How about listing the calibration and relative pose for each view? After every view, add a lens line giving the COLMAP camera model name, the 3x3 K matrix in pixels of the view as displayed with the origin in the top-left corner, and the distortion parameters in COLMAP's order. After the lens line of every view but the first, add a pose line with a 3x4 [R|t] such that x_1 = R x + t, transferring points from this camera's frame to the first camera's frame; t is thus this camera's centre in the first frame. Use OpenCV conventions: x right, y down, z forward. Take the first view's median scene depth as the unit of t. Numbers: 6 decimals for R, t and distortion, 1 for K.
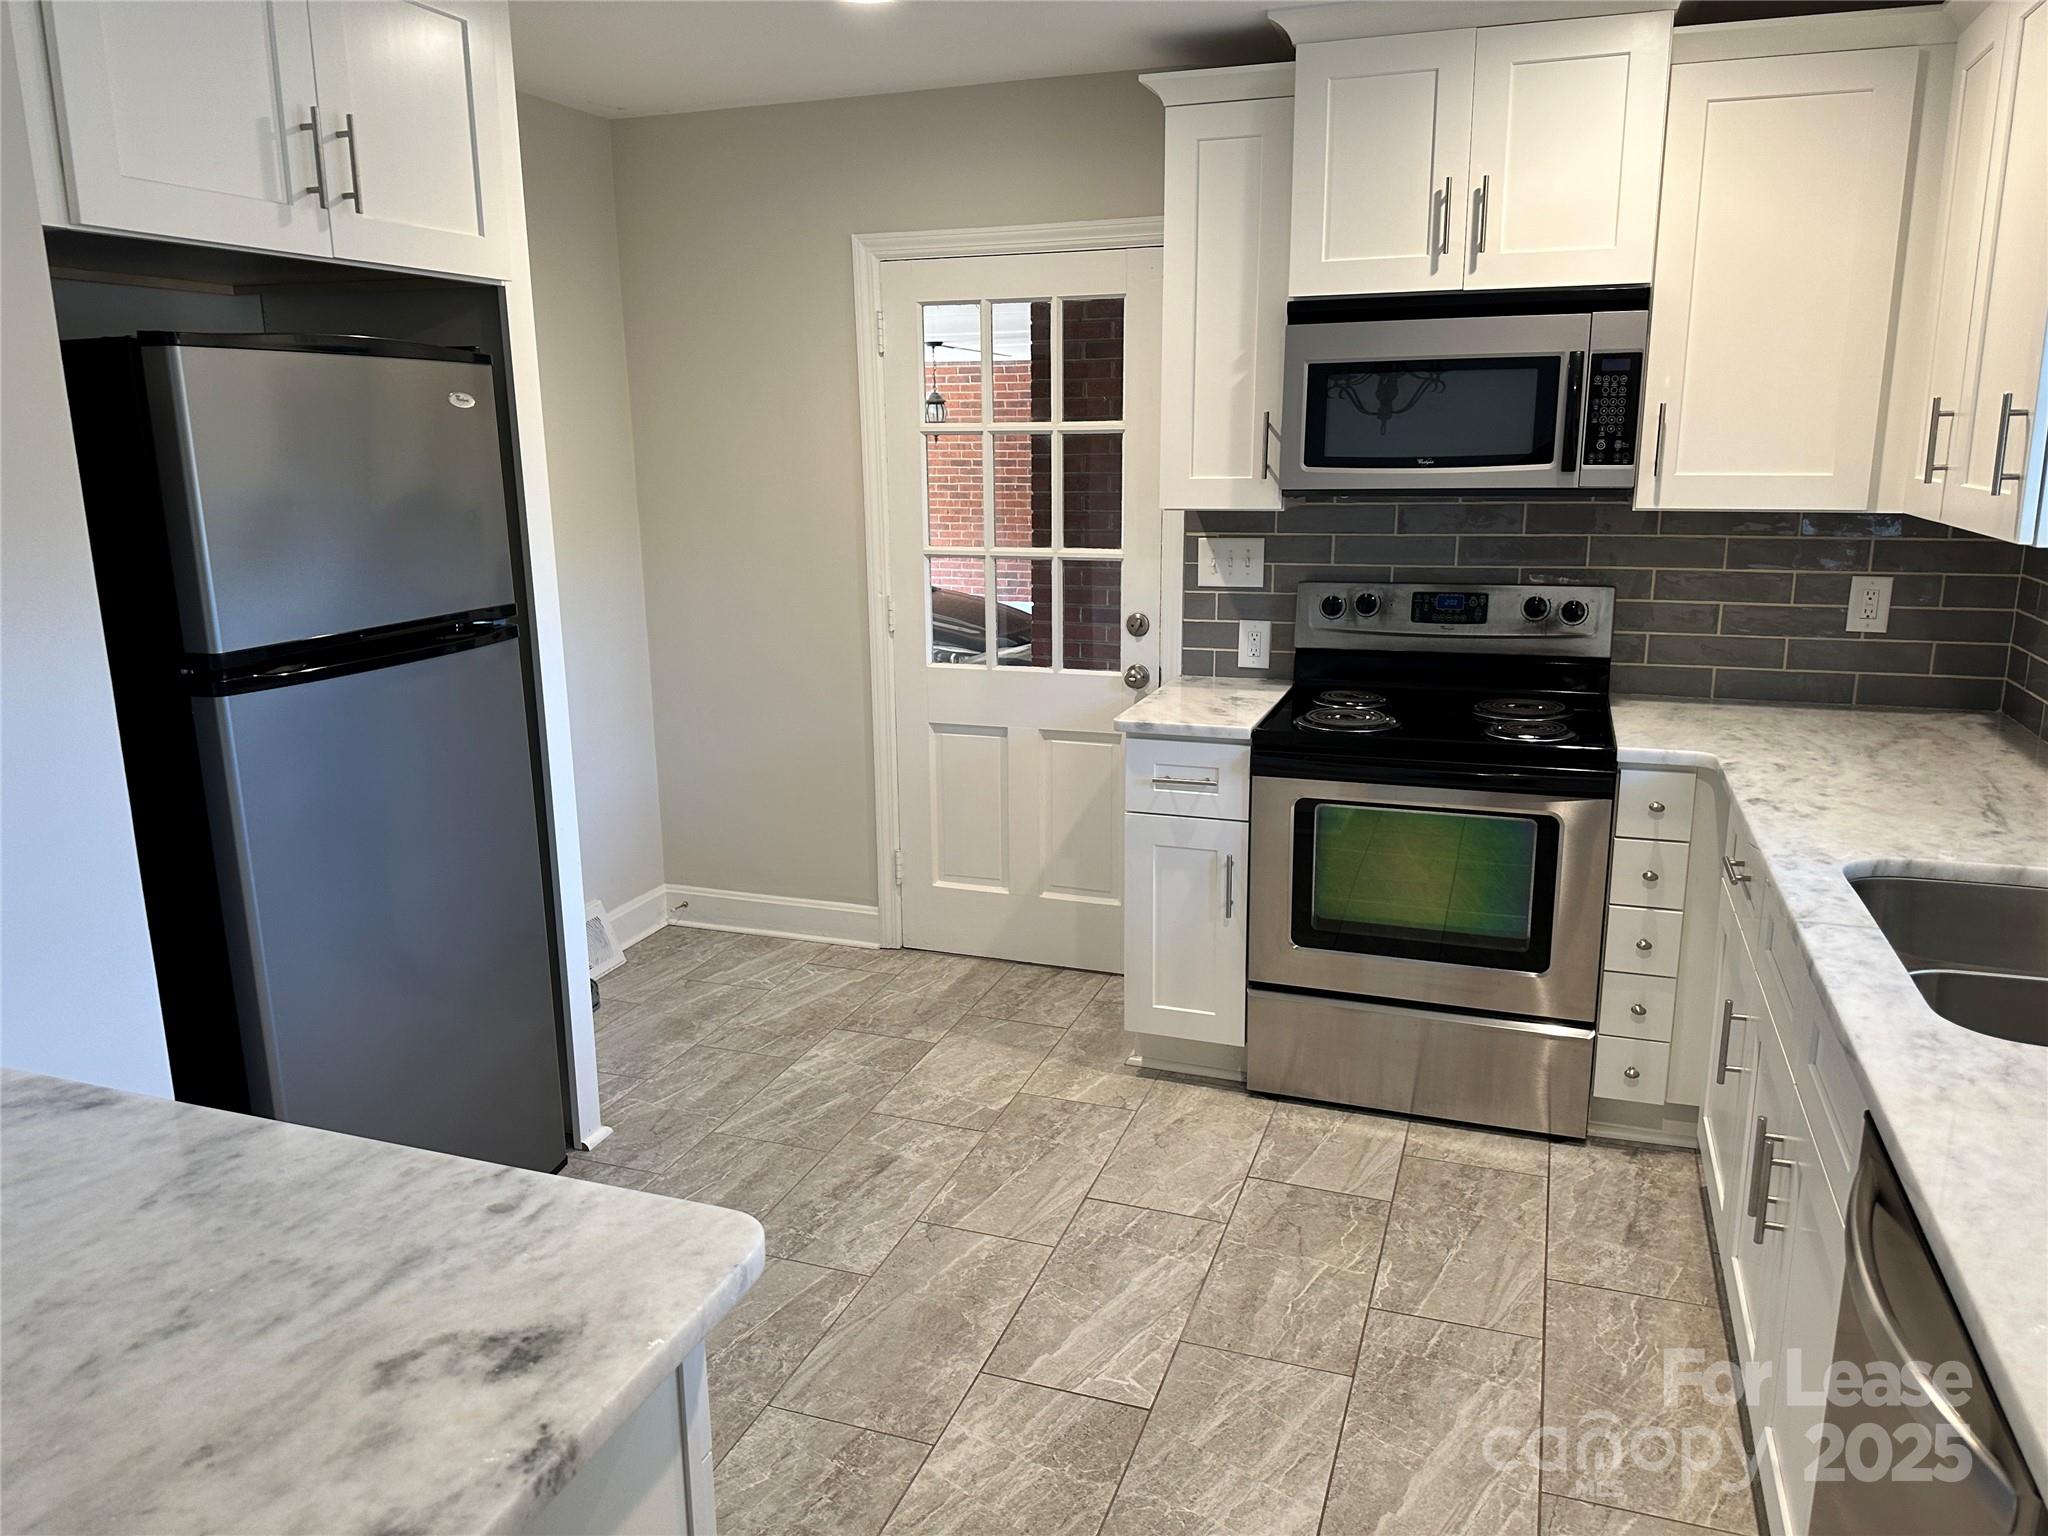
lens RADIAL K [[1421.2, 0, 1024.0], [0, 1421.2, 768.0], [0, 0, 1]] dist [0.148564, -0.226497]
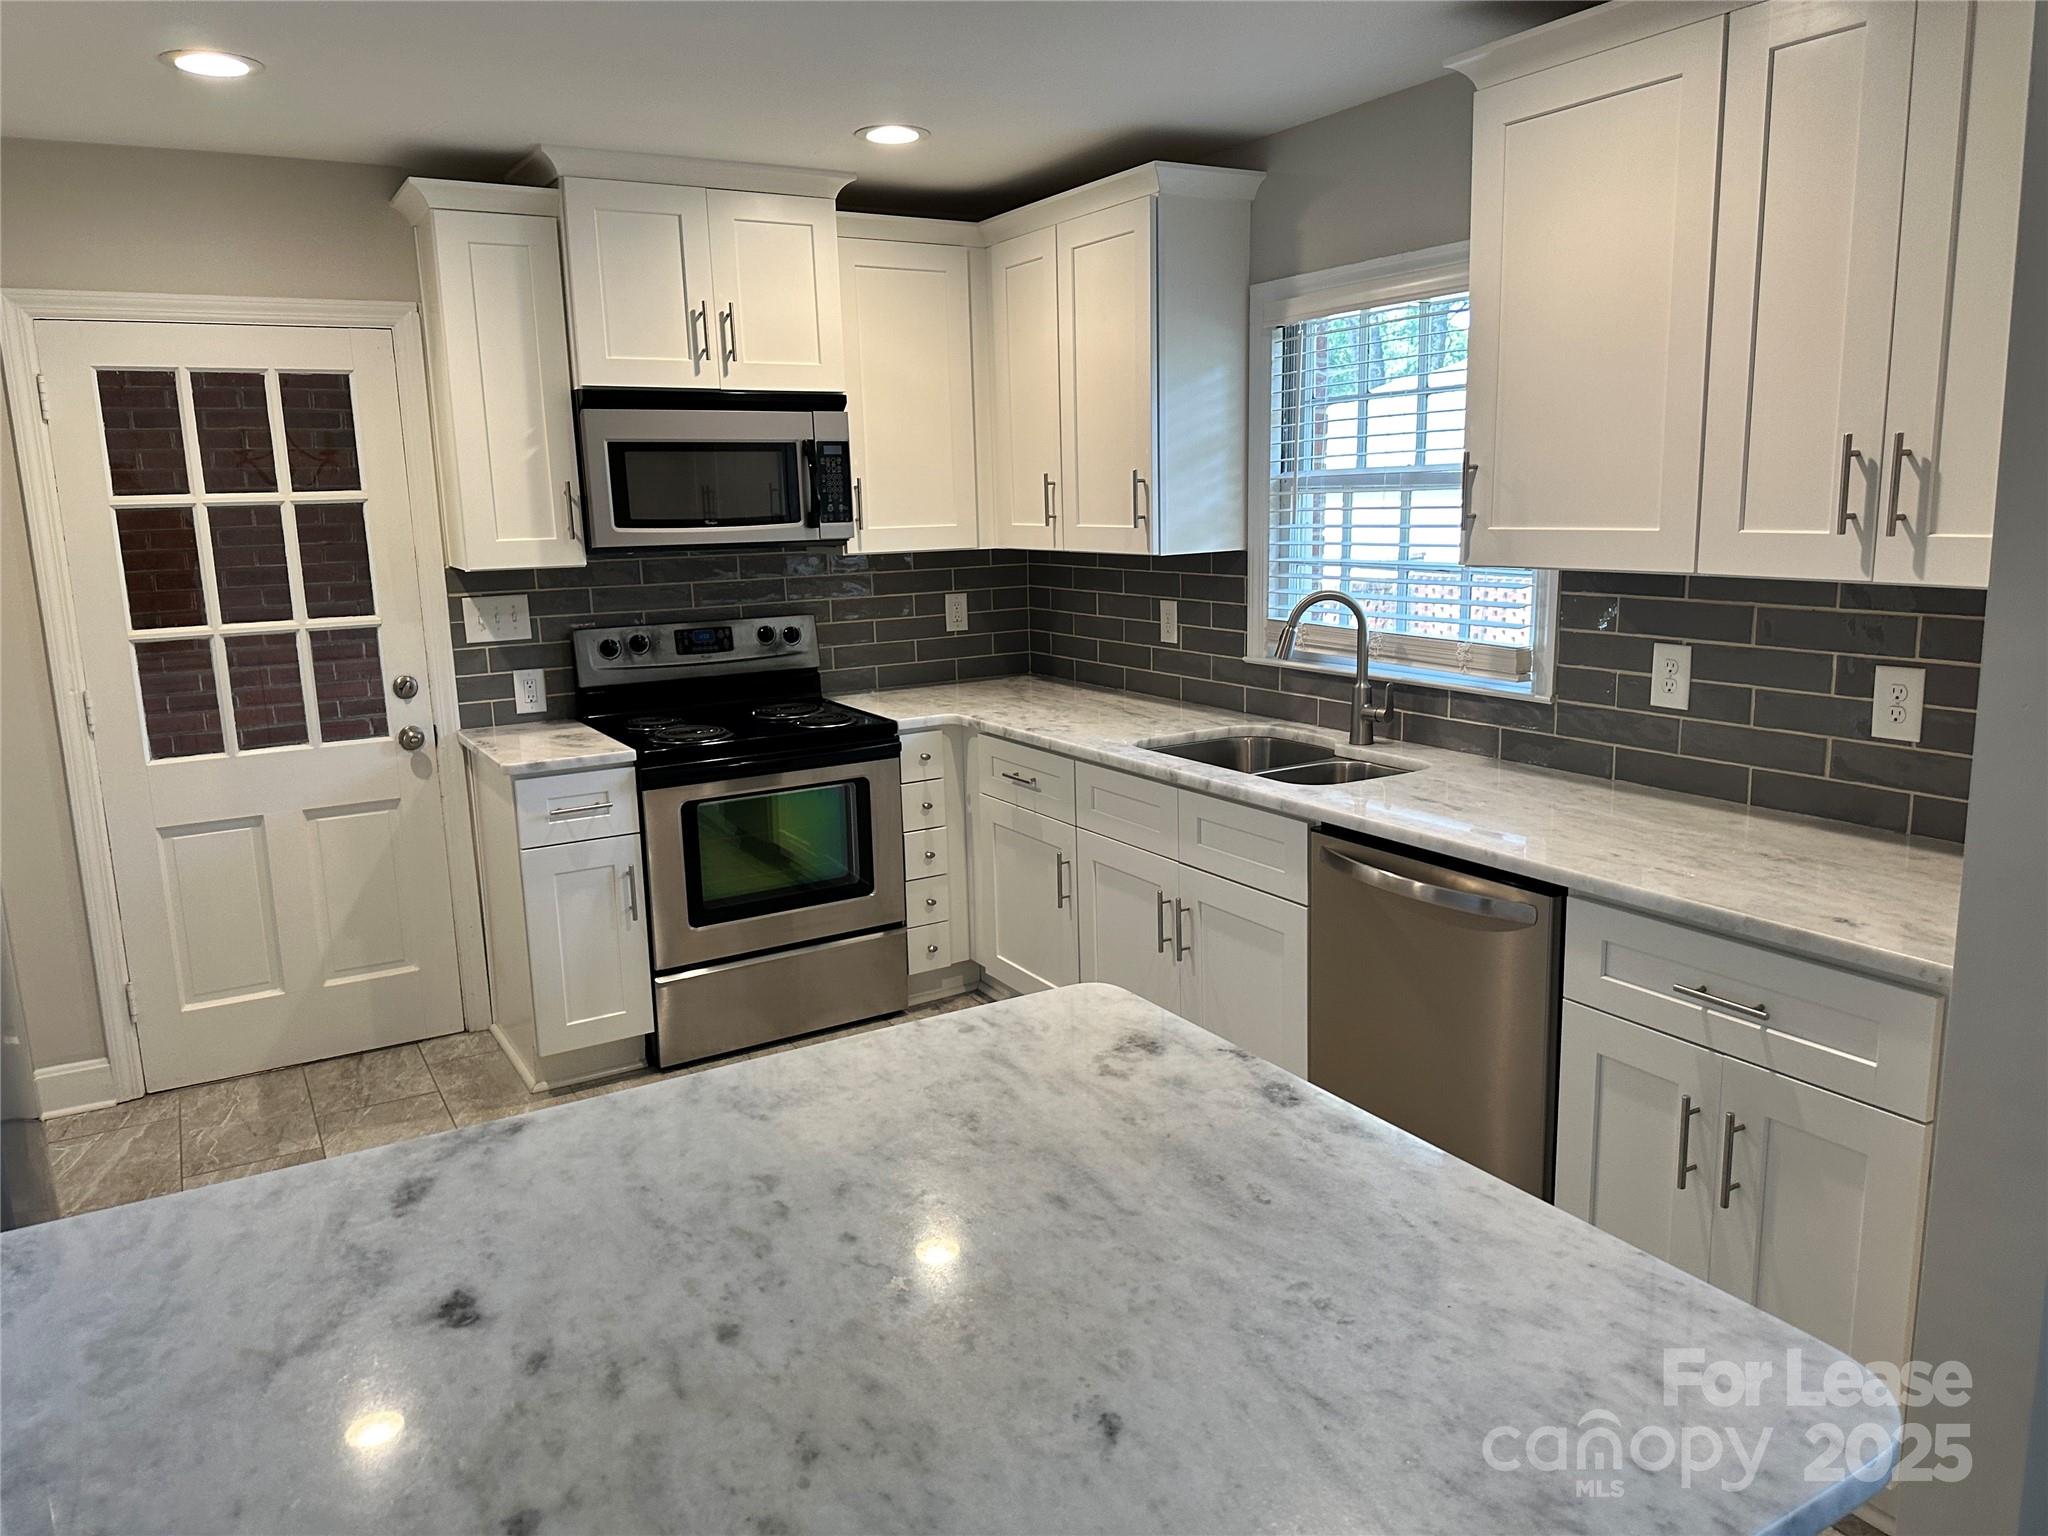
lens RADIAL K [[1421.2, 0, 1024.0], [0, 1421.2, 768.0], [0, 0, 1]] dist [0.148564, -0.226497]
pose [[0.641904, -0.156415, 0.750662, -0.483775], [0.194903, 0.980103, 0.037558, 0.003189], [-0.741601, 0.122198, 0.659618, 0.000209]]
